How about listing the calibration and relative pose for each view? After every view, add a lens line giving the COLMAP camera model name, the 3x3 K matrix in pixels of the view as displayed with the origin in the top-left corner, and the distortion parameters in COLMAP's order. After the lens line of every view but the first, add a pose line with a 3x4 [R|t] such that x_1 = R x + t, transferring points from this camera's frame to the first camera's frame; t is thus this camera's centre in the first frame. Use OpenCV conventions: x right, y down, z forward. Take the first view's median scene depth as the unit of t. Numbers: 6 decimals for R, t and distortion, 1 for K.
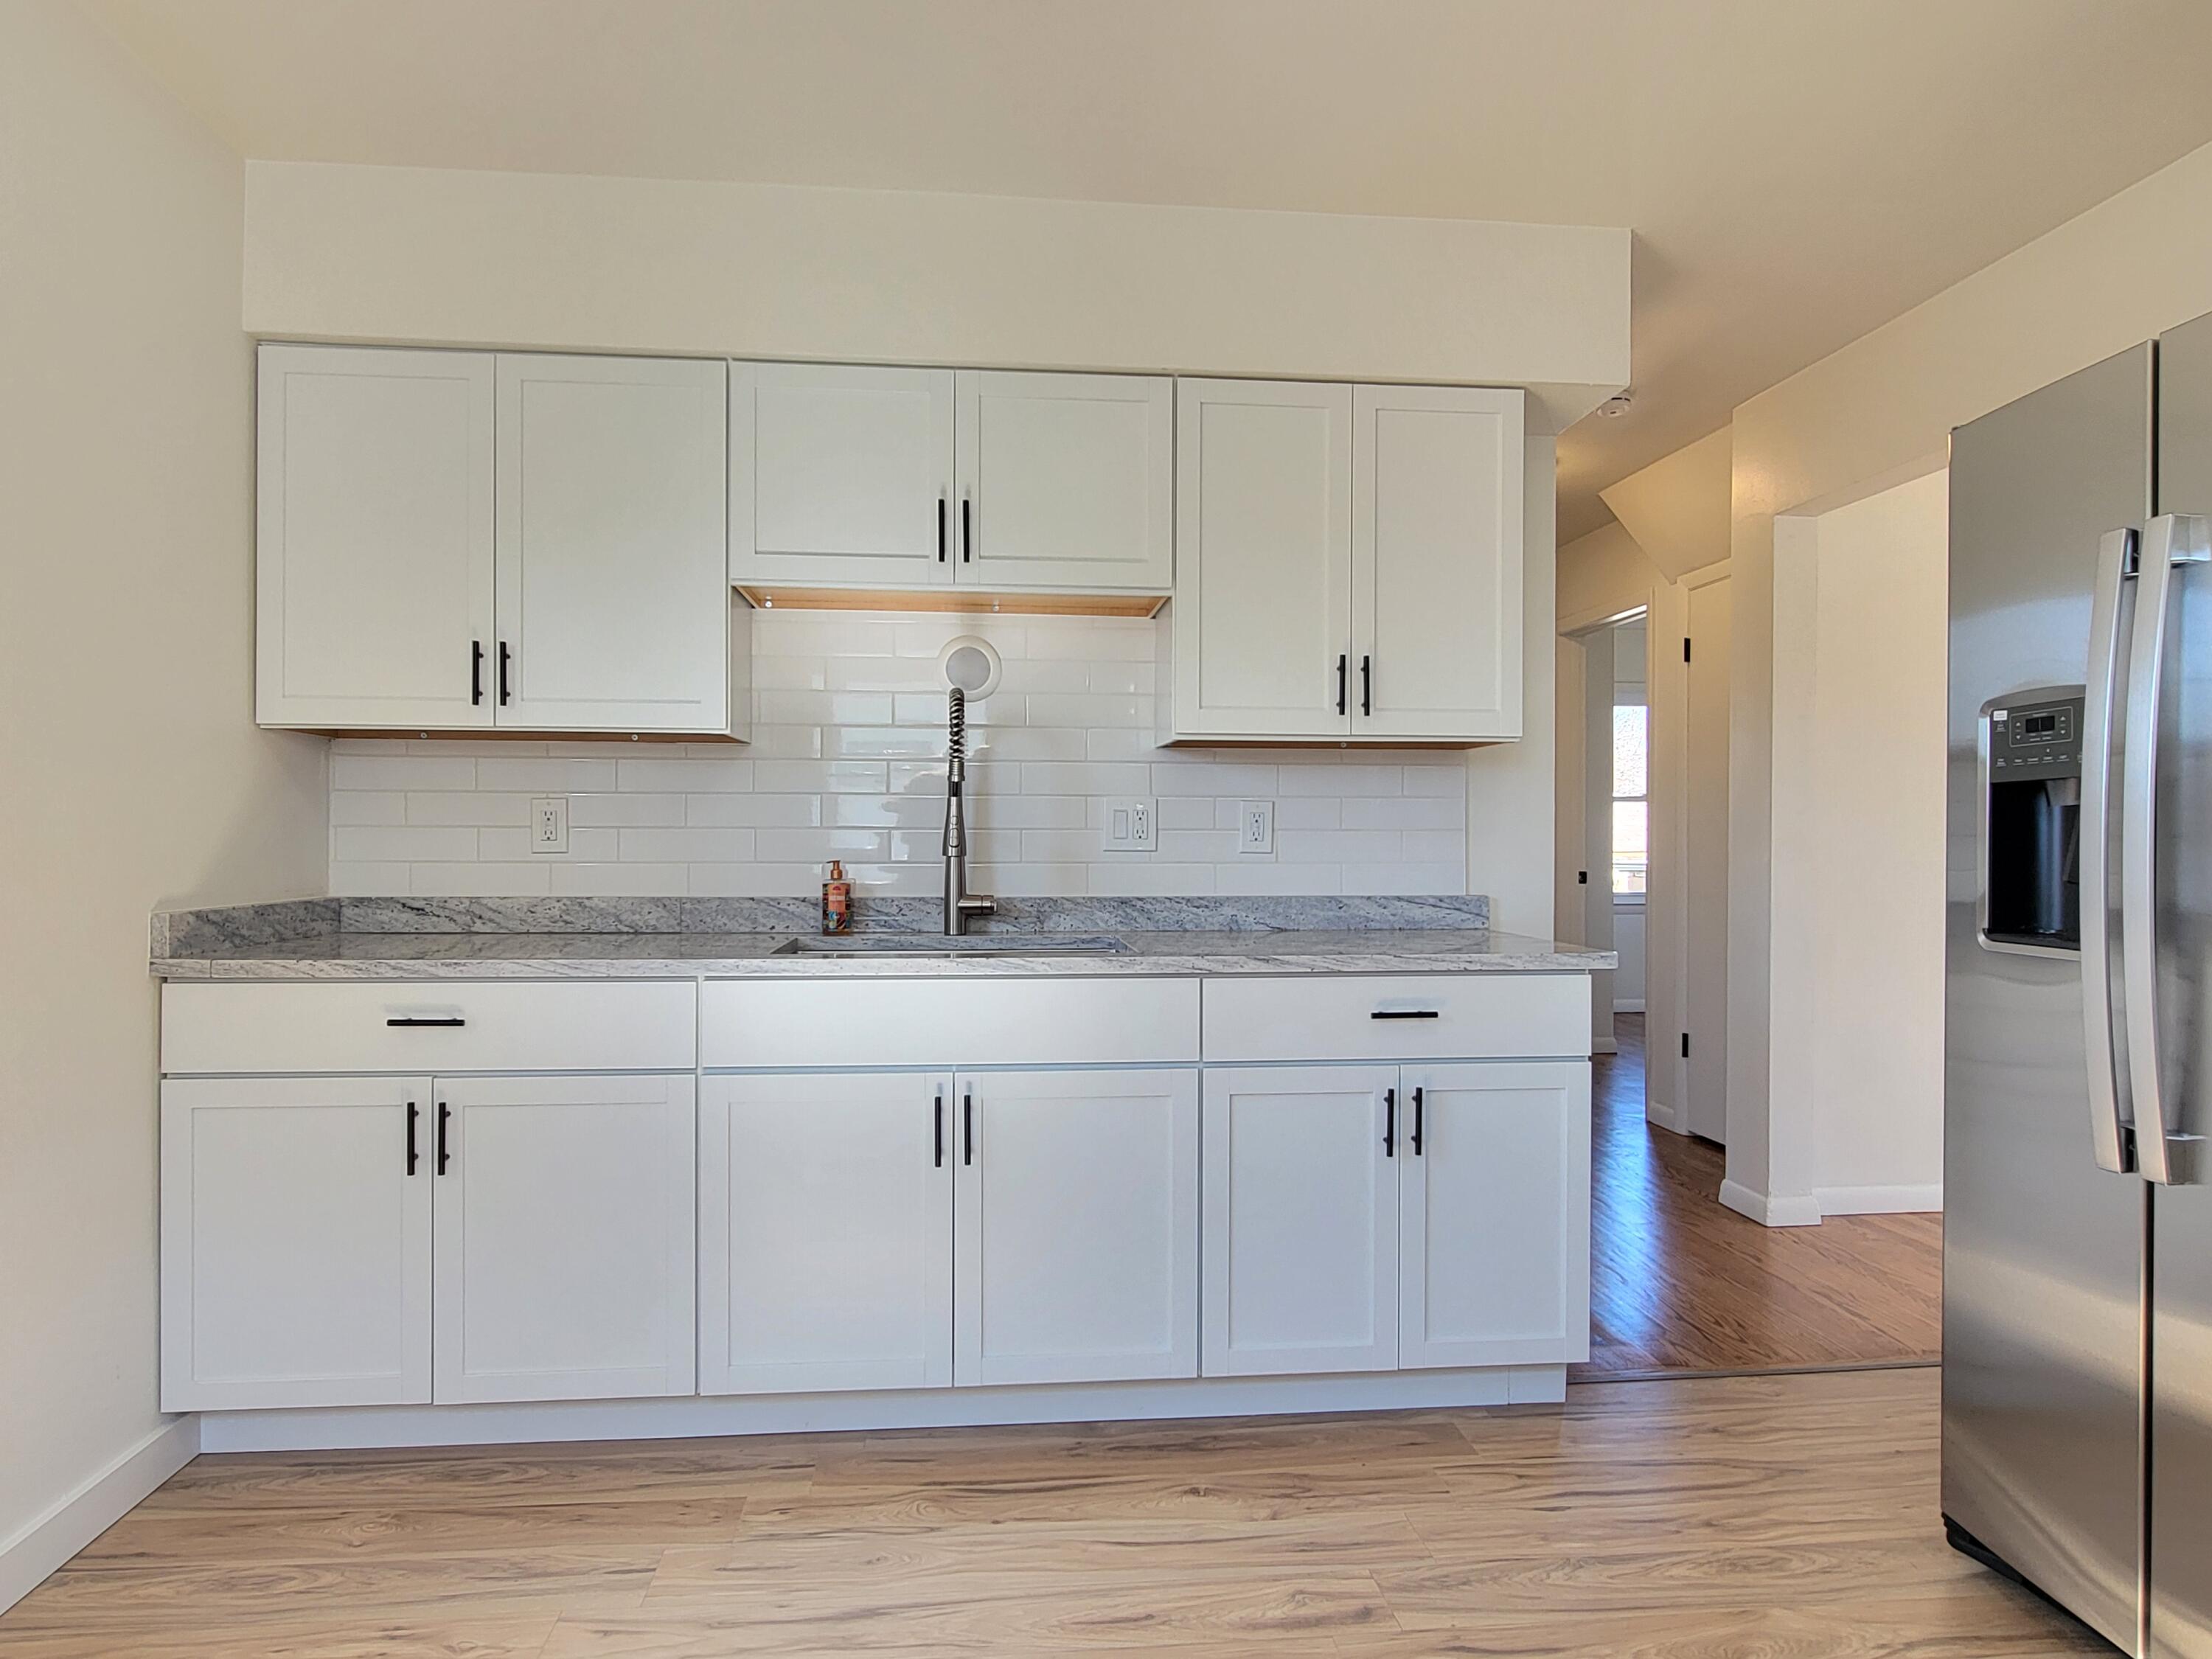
lens RADIAL K [[1241.7, 0, 1096.0], [0, 1241.7, 840.5], [0, 0, 1]] dist [-0.000079, -0.014555]
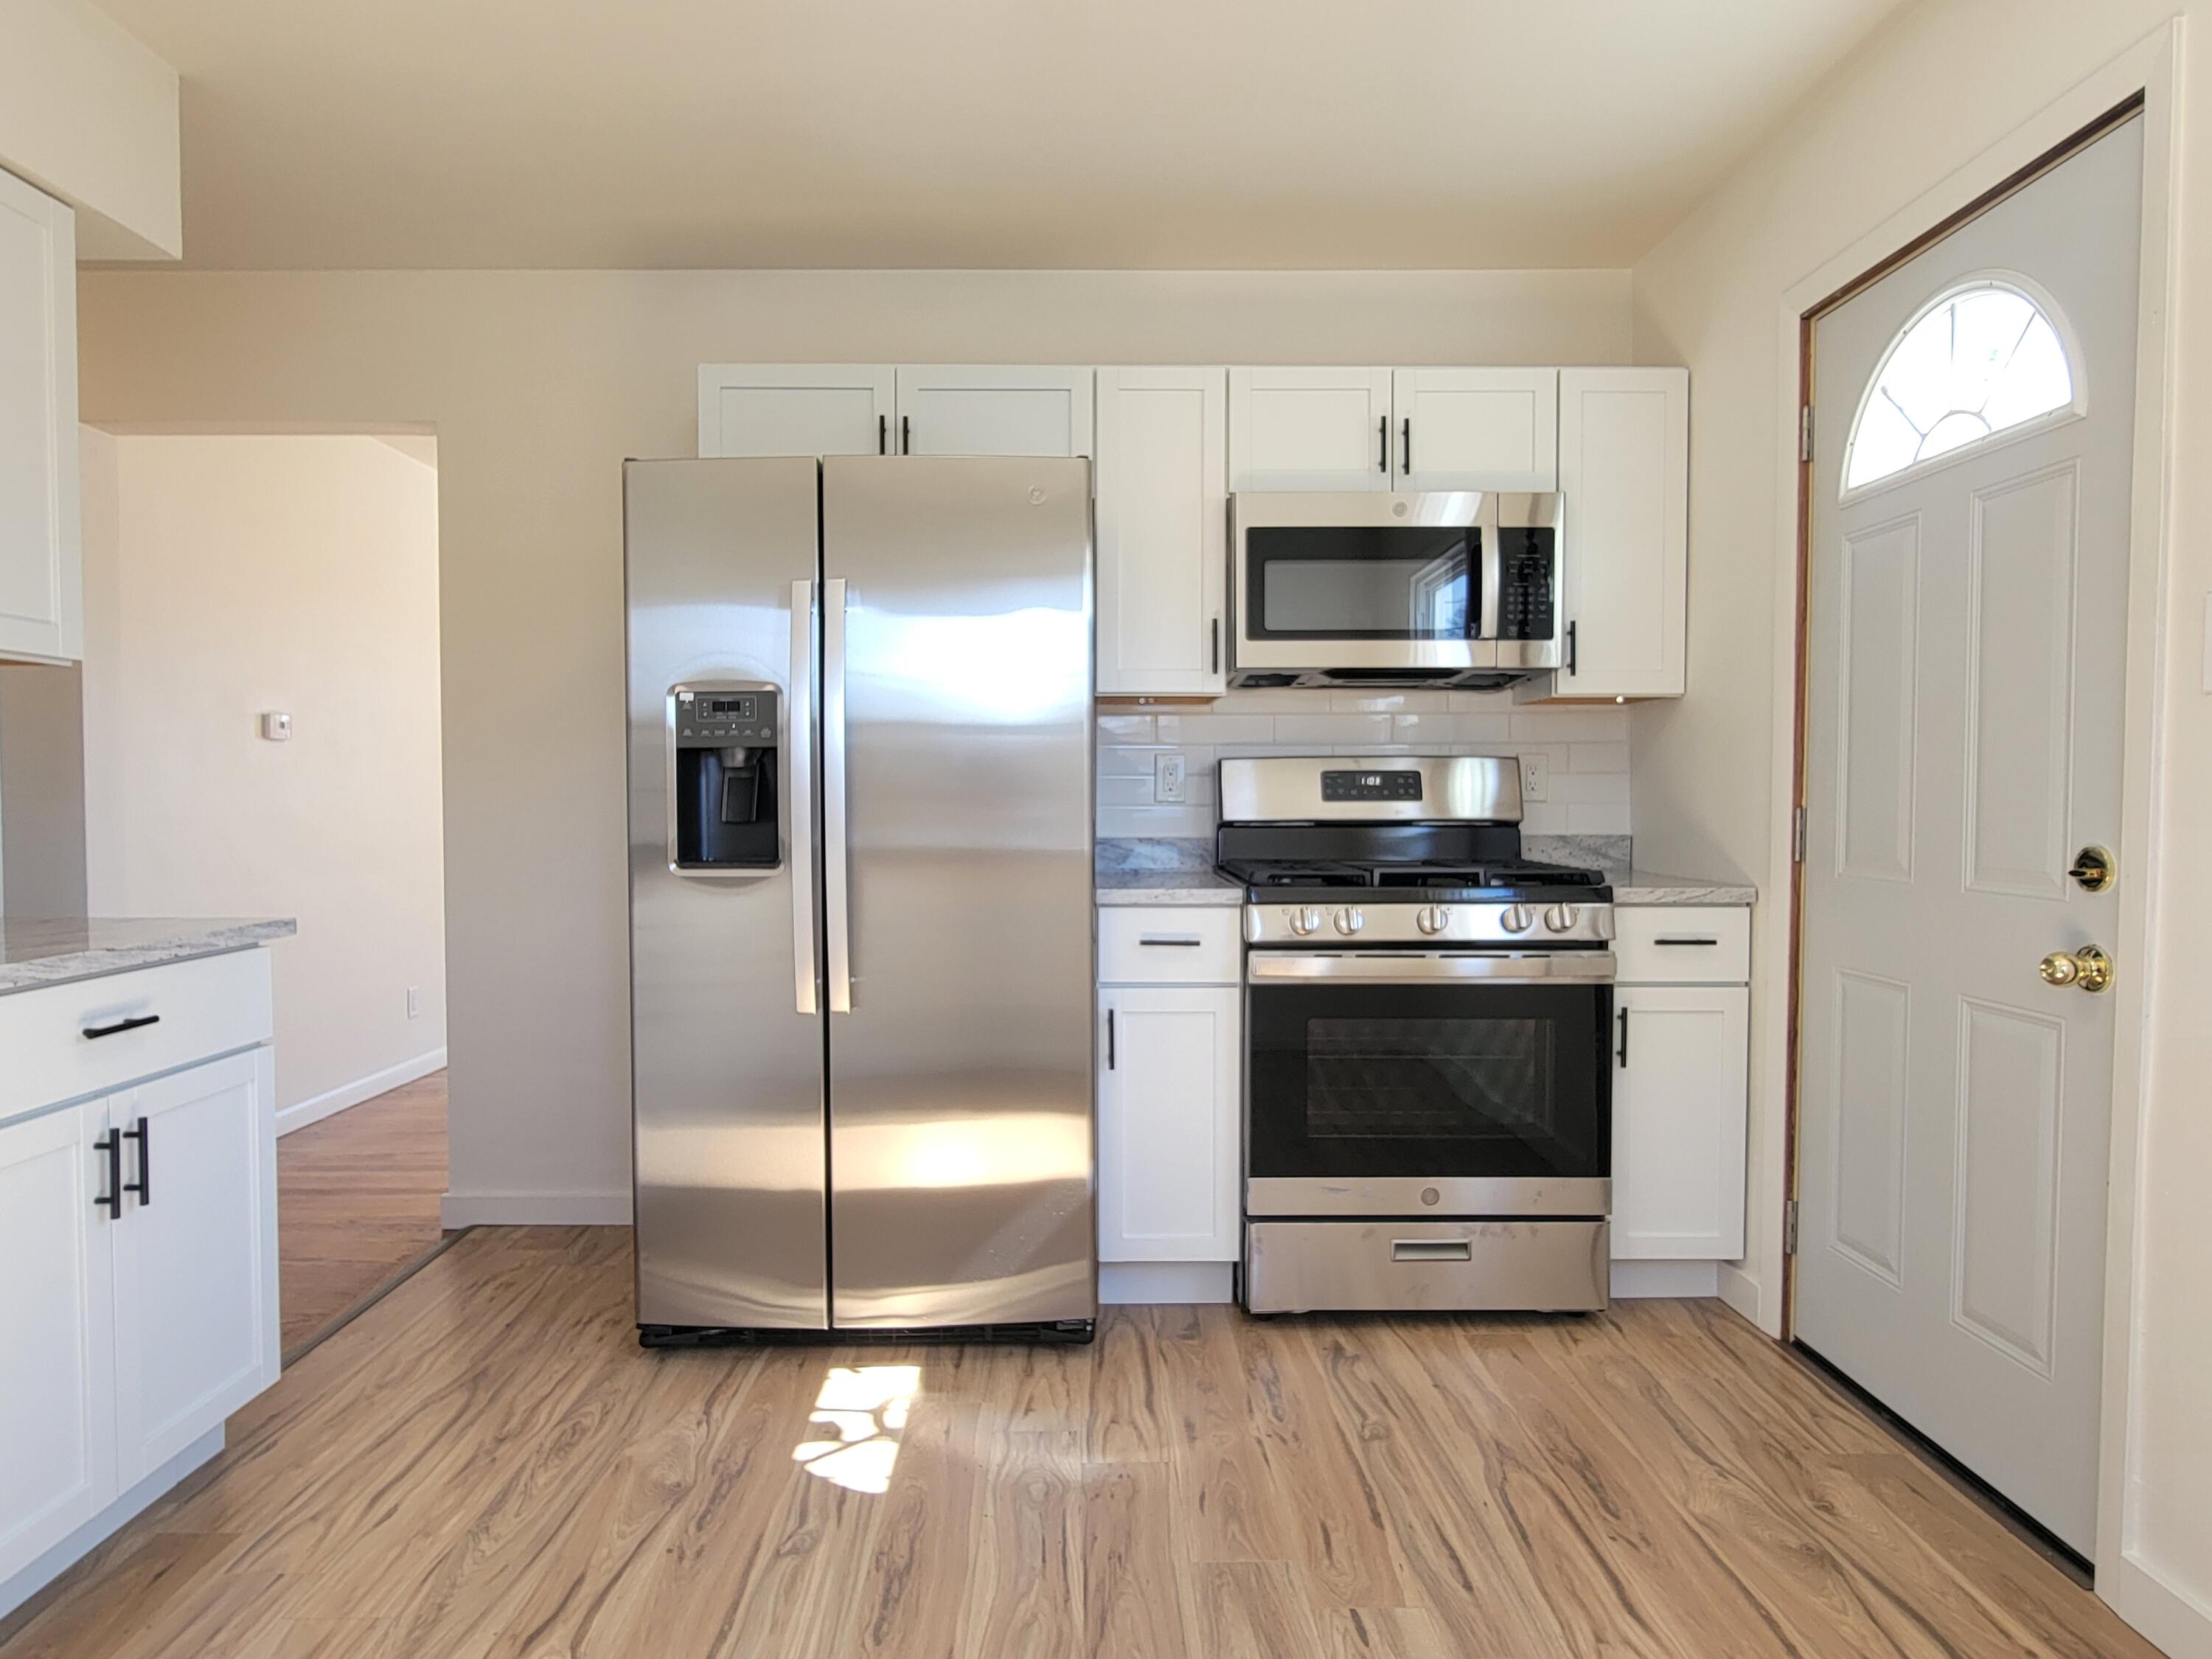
lens RADIAL K [[1241.7, 0, 1096.0], [0, 1241.7, 840.5], [0, 0, 1]] dist [-0.000079, -0.014555]
pose [[0.094631, -0.037243, 0.994816, -0.536783], [0.004542, 0.999306, 0.036979, 0.005027], [-0.995502, 0.001019, 0.094734, 0.433645]]
